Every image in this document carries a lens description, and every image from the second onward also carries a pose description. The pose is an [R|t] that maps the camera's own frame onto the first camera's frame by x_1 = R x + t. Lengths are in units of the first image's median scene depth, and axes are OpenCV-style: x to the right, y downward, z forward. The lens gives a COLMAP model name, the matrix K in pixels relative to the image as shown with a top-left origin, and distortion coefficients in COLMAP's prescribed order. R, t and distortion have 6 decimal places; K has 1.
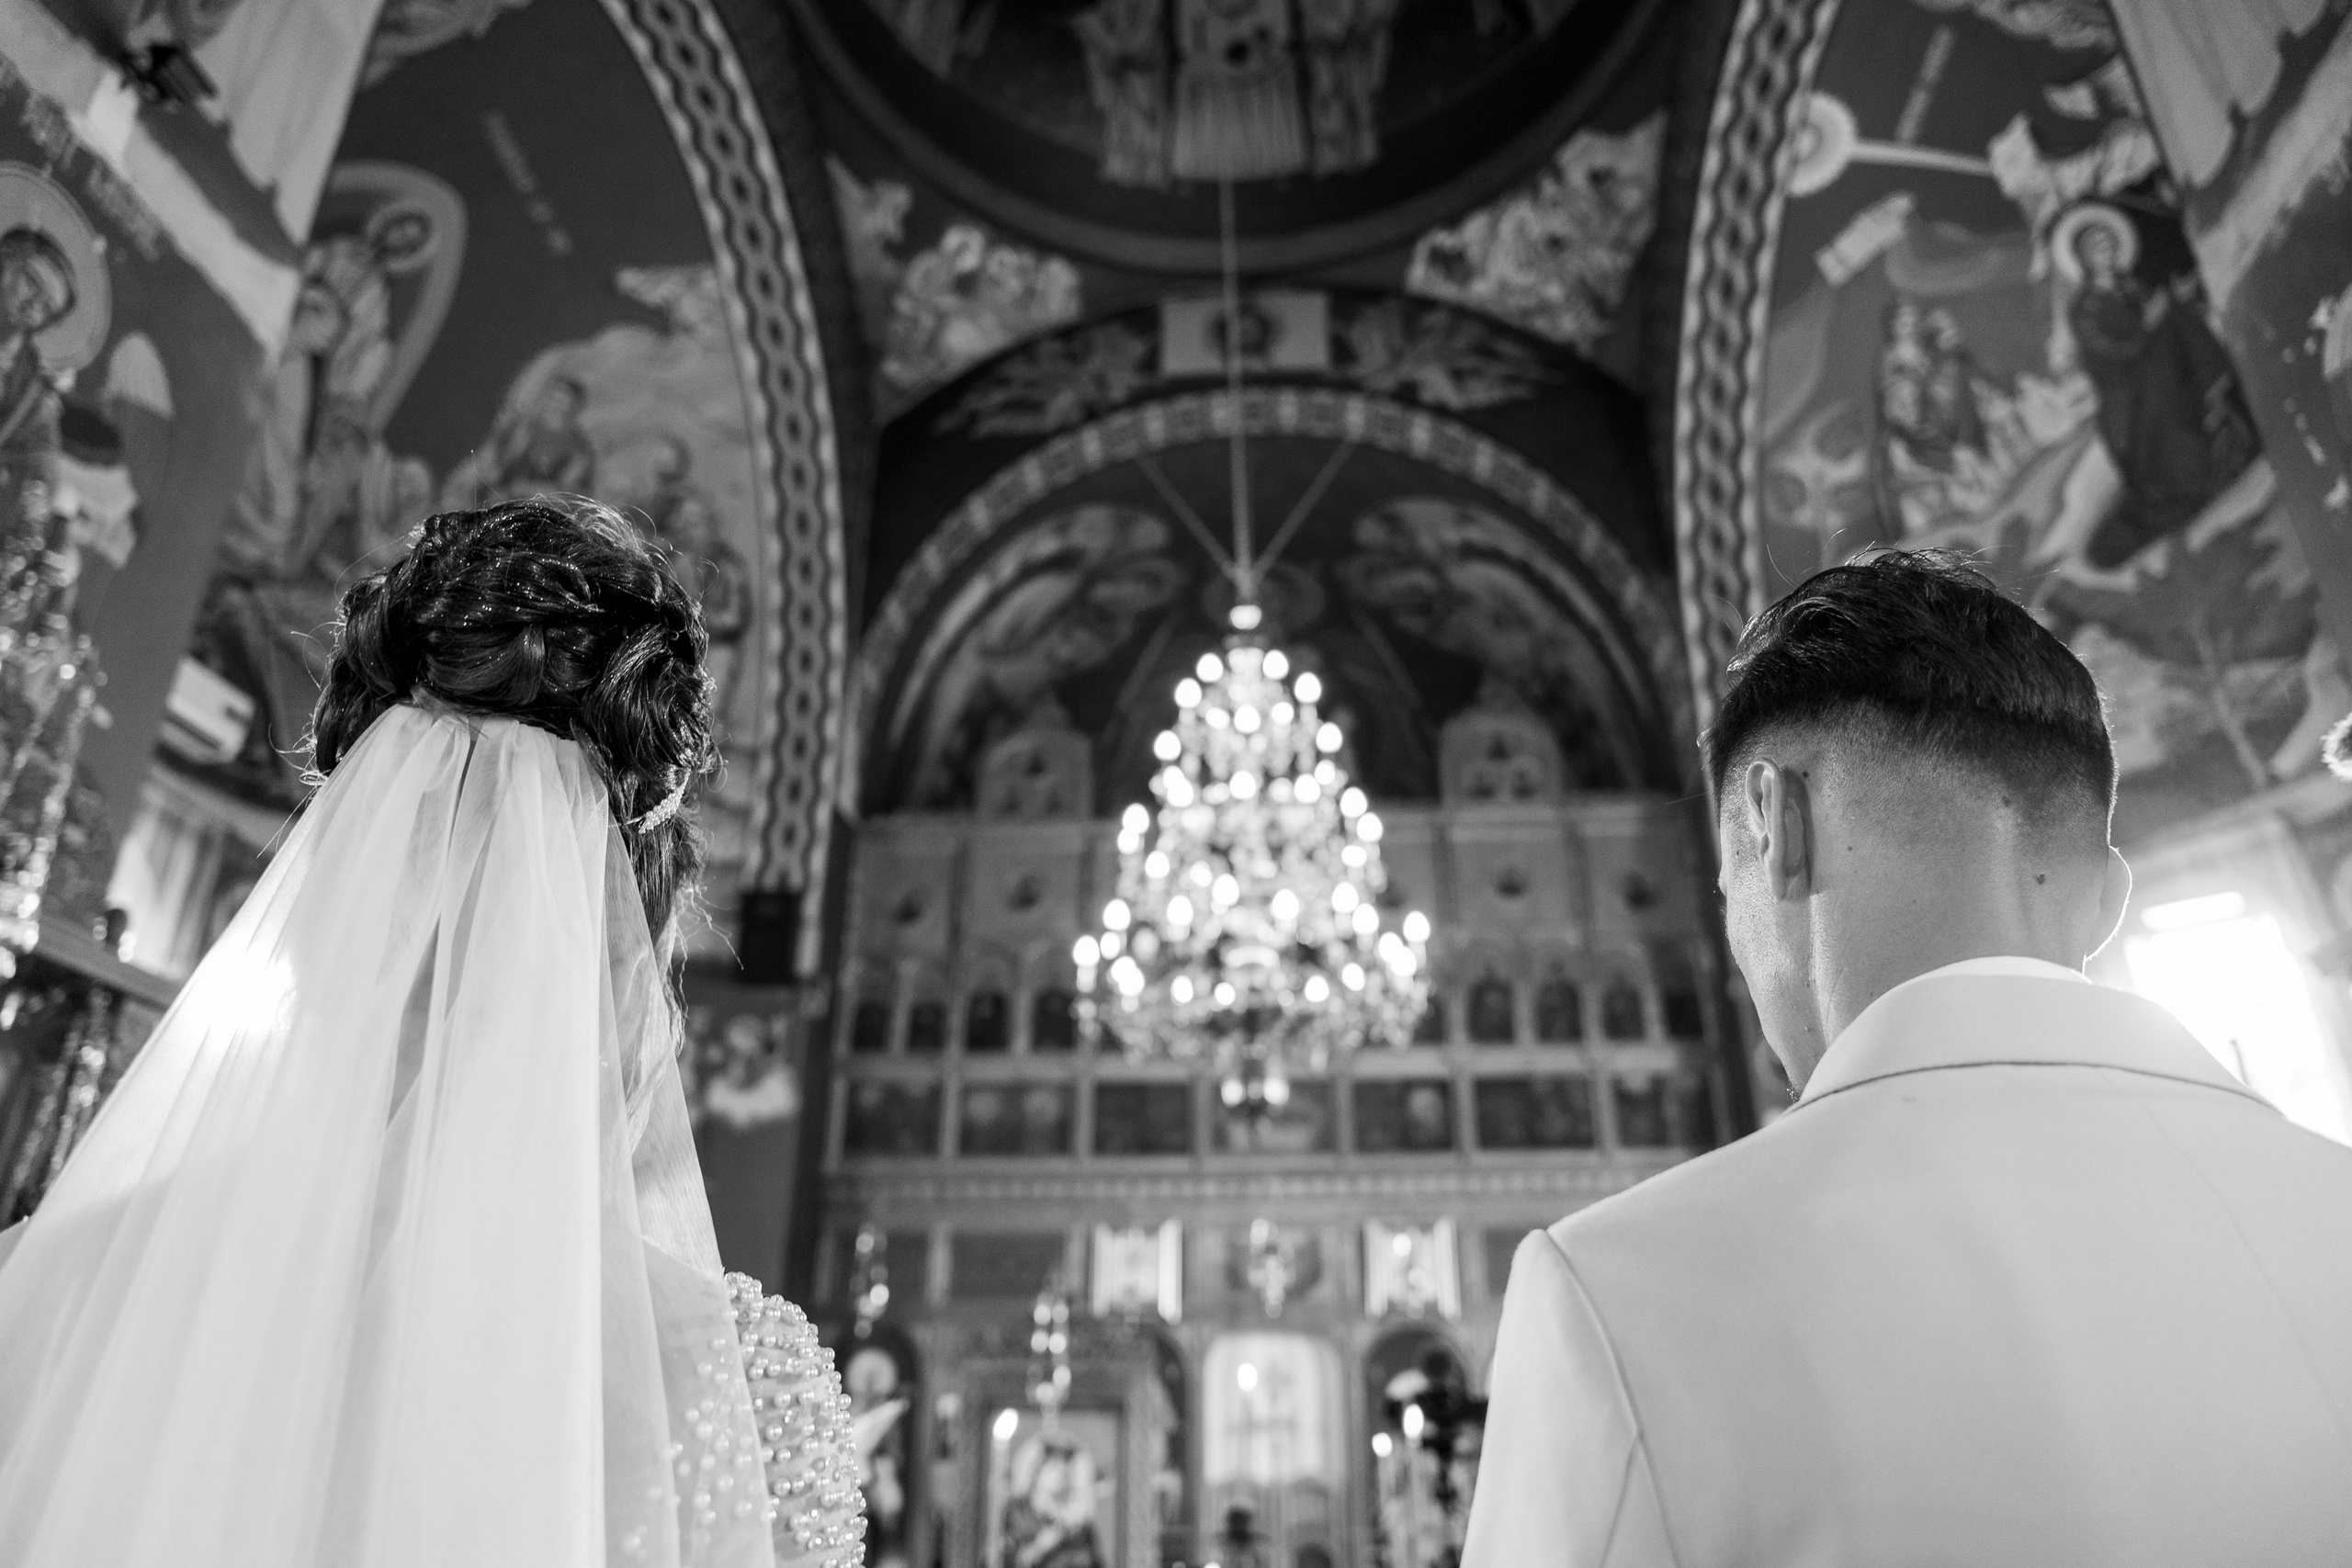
lens RADIAL K [[1530.6, 0, 1176.0], [0, 1530.6, 784.0], [0, 0, 1]] dist [-0.004212, -0.000053]
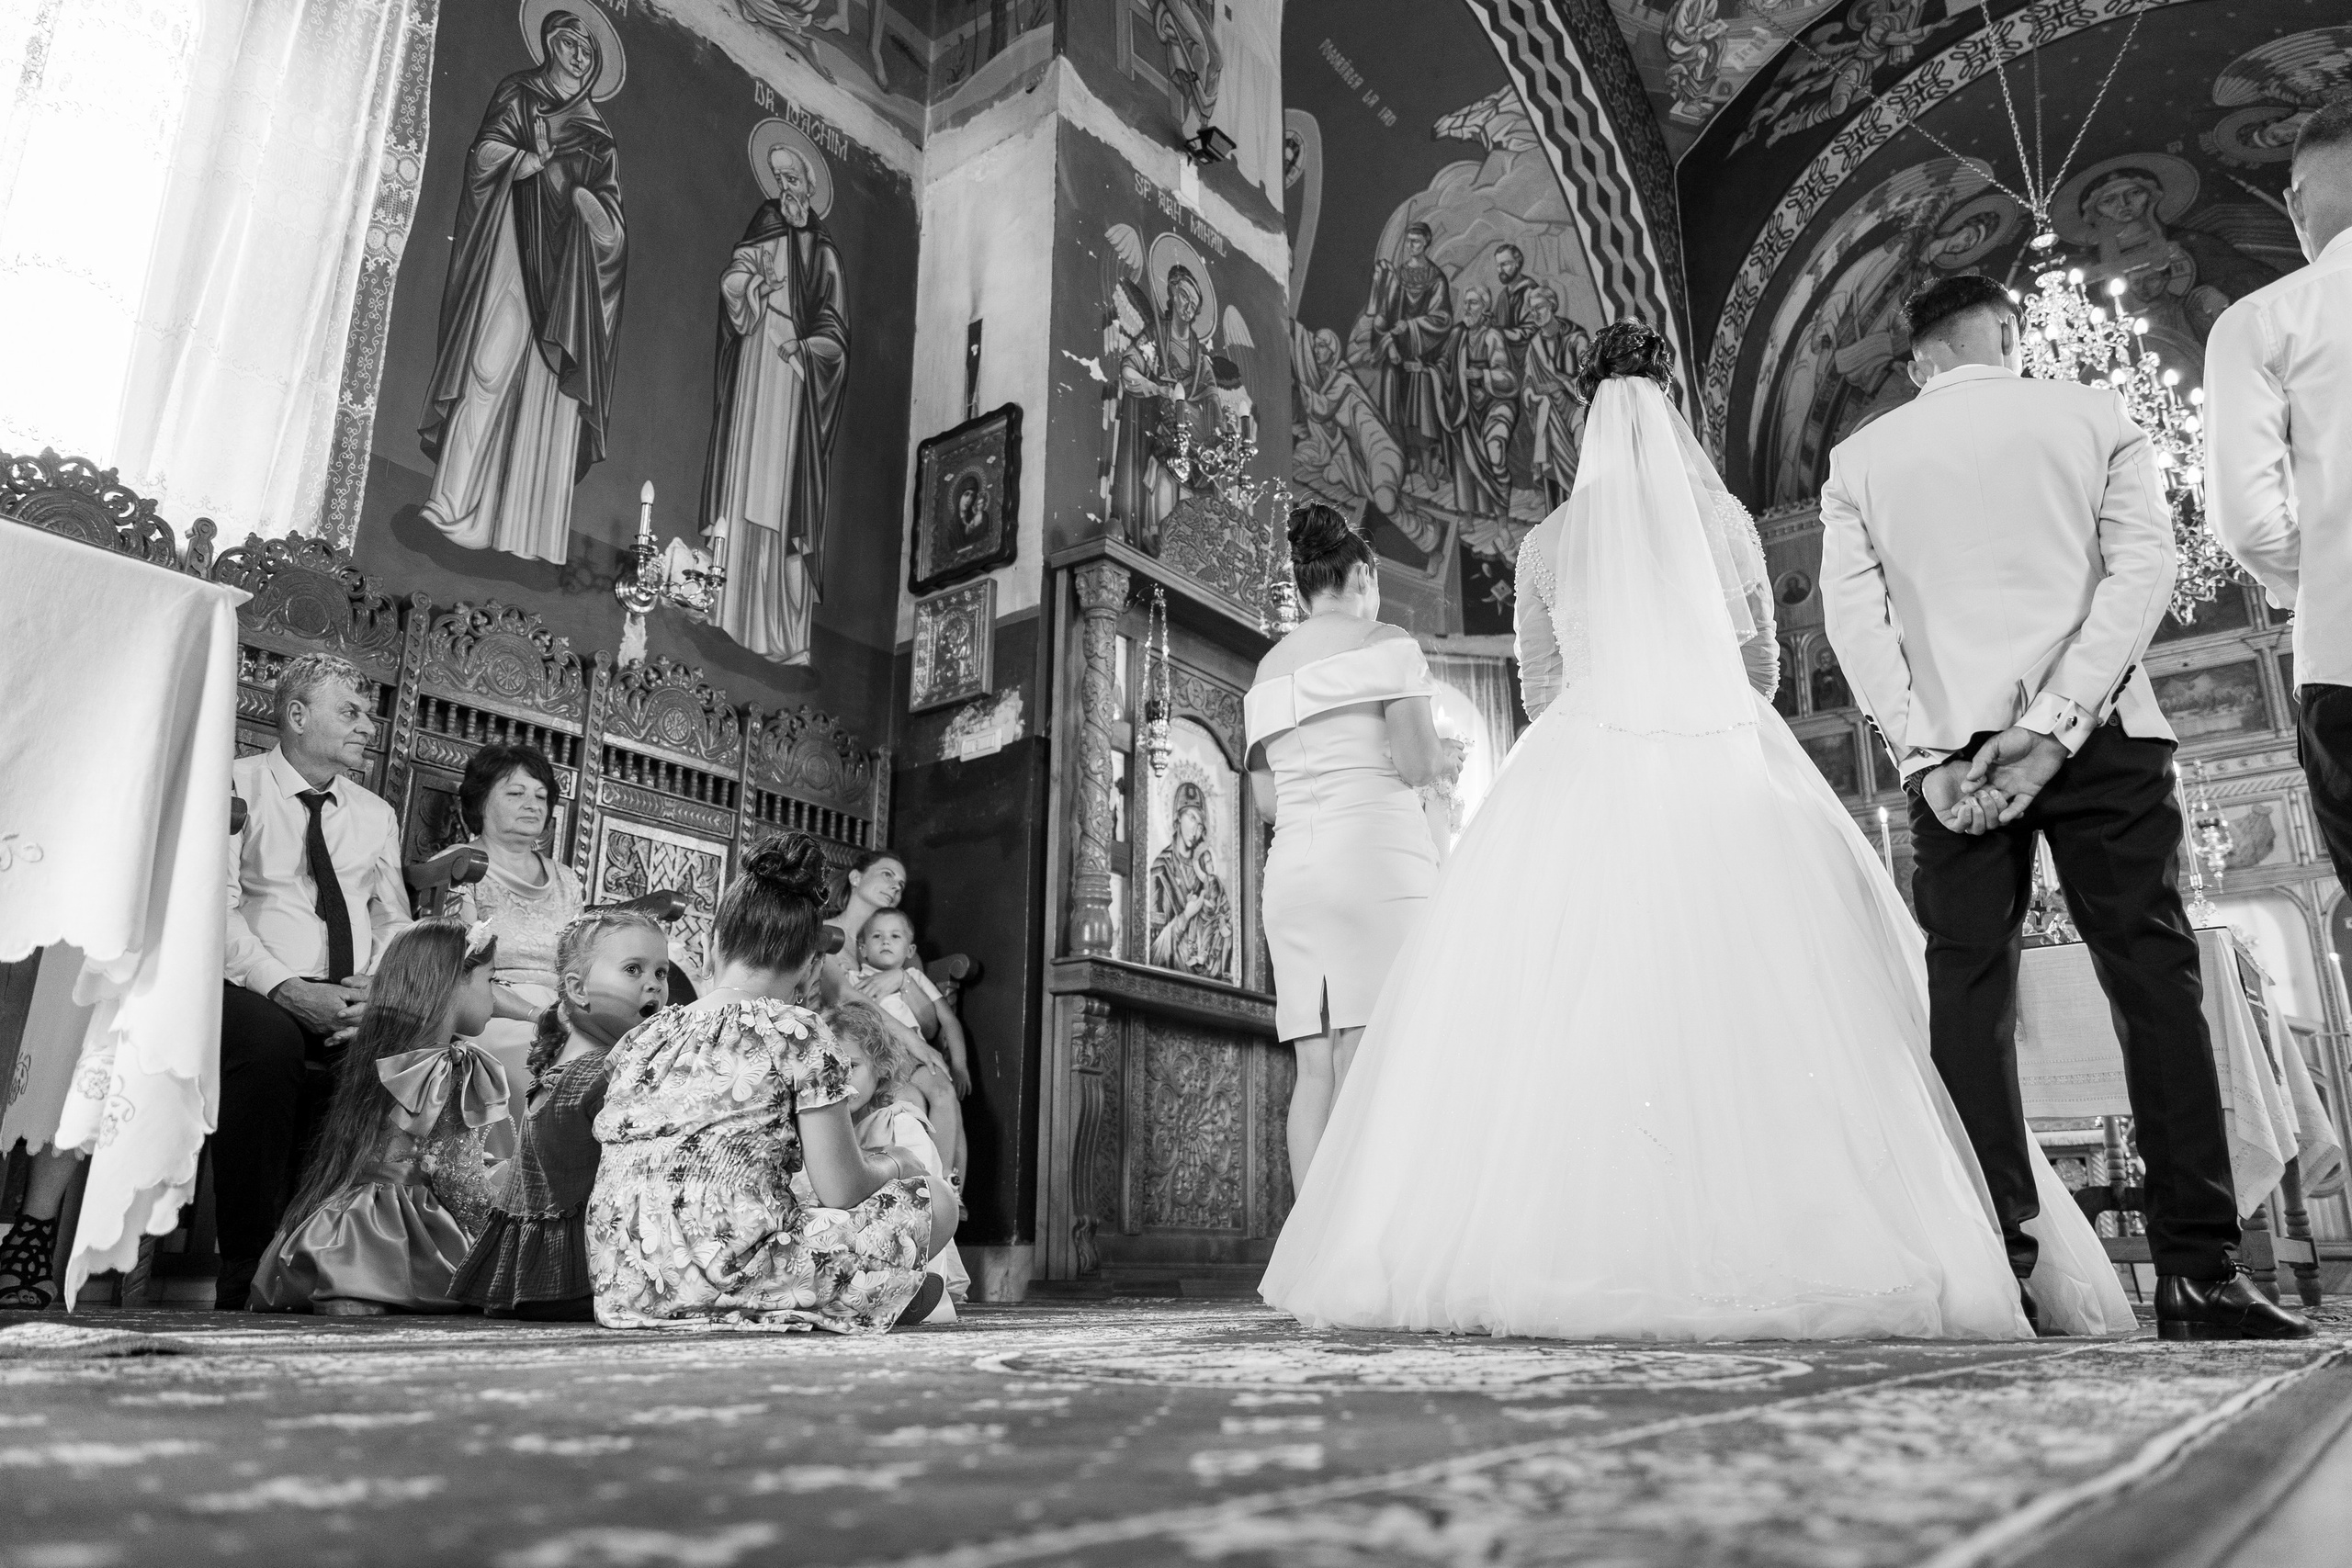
lens RADIAL K [[1628.5, 0, 1176.0], [0, 1628.5, 784.0], [0, 0, 1]] dist [-0.009366, -0.005735]
pose [[0.834440, -0.158248, -0.527890, 0.054080], [0.229091, 0.970805, 0.071104, 0.031139], [0.501226, -0.180267, 0.846331, -0.263247]]
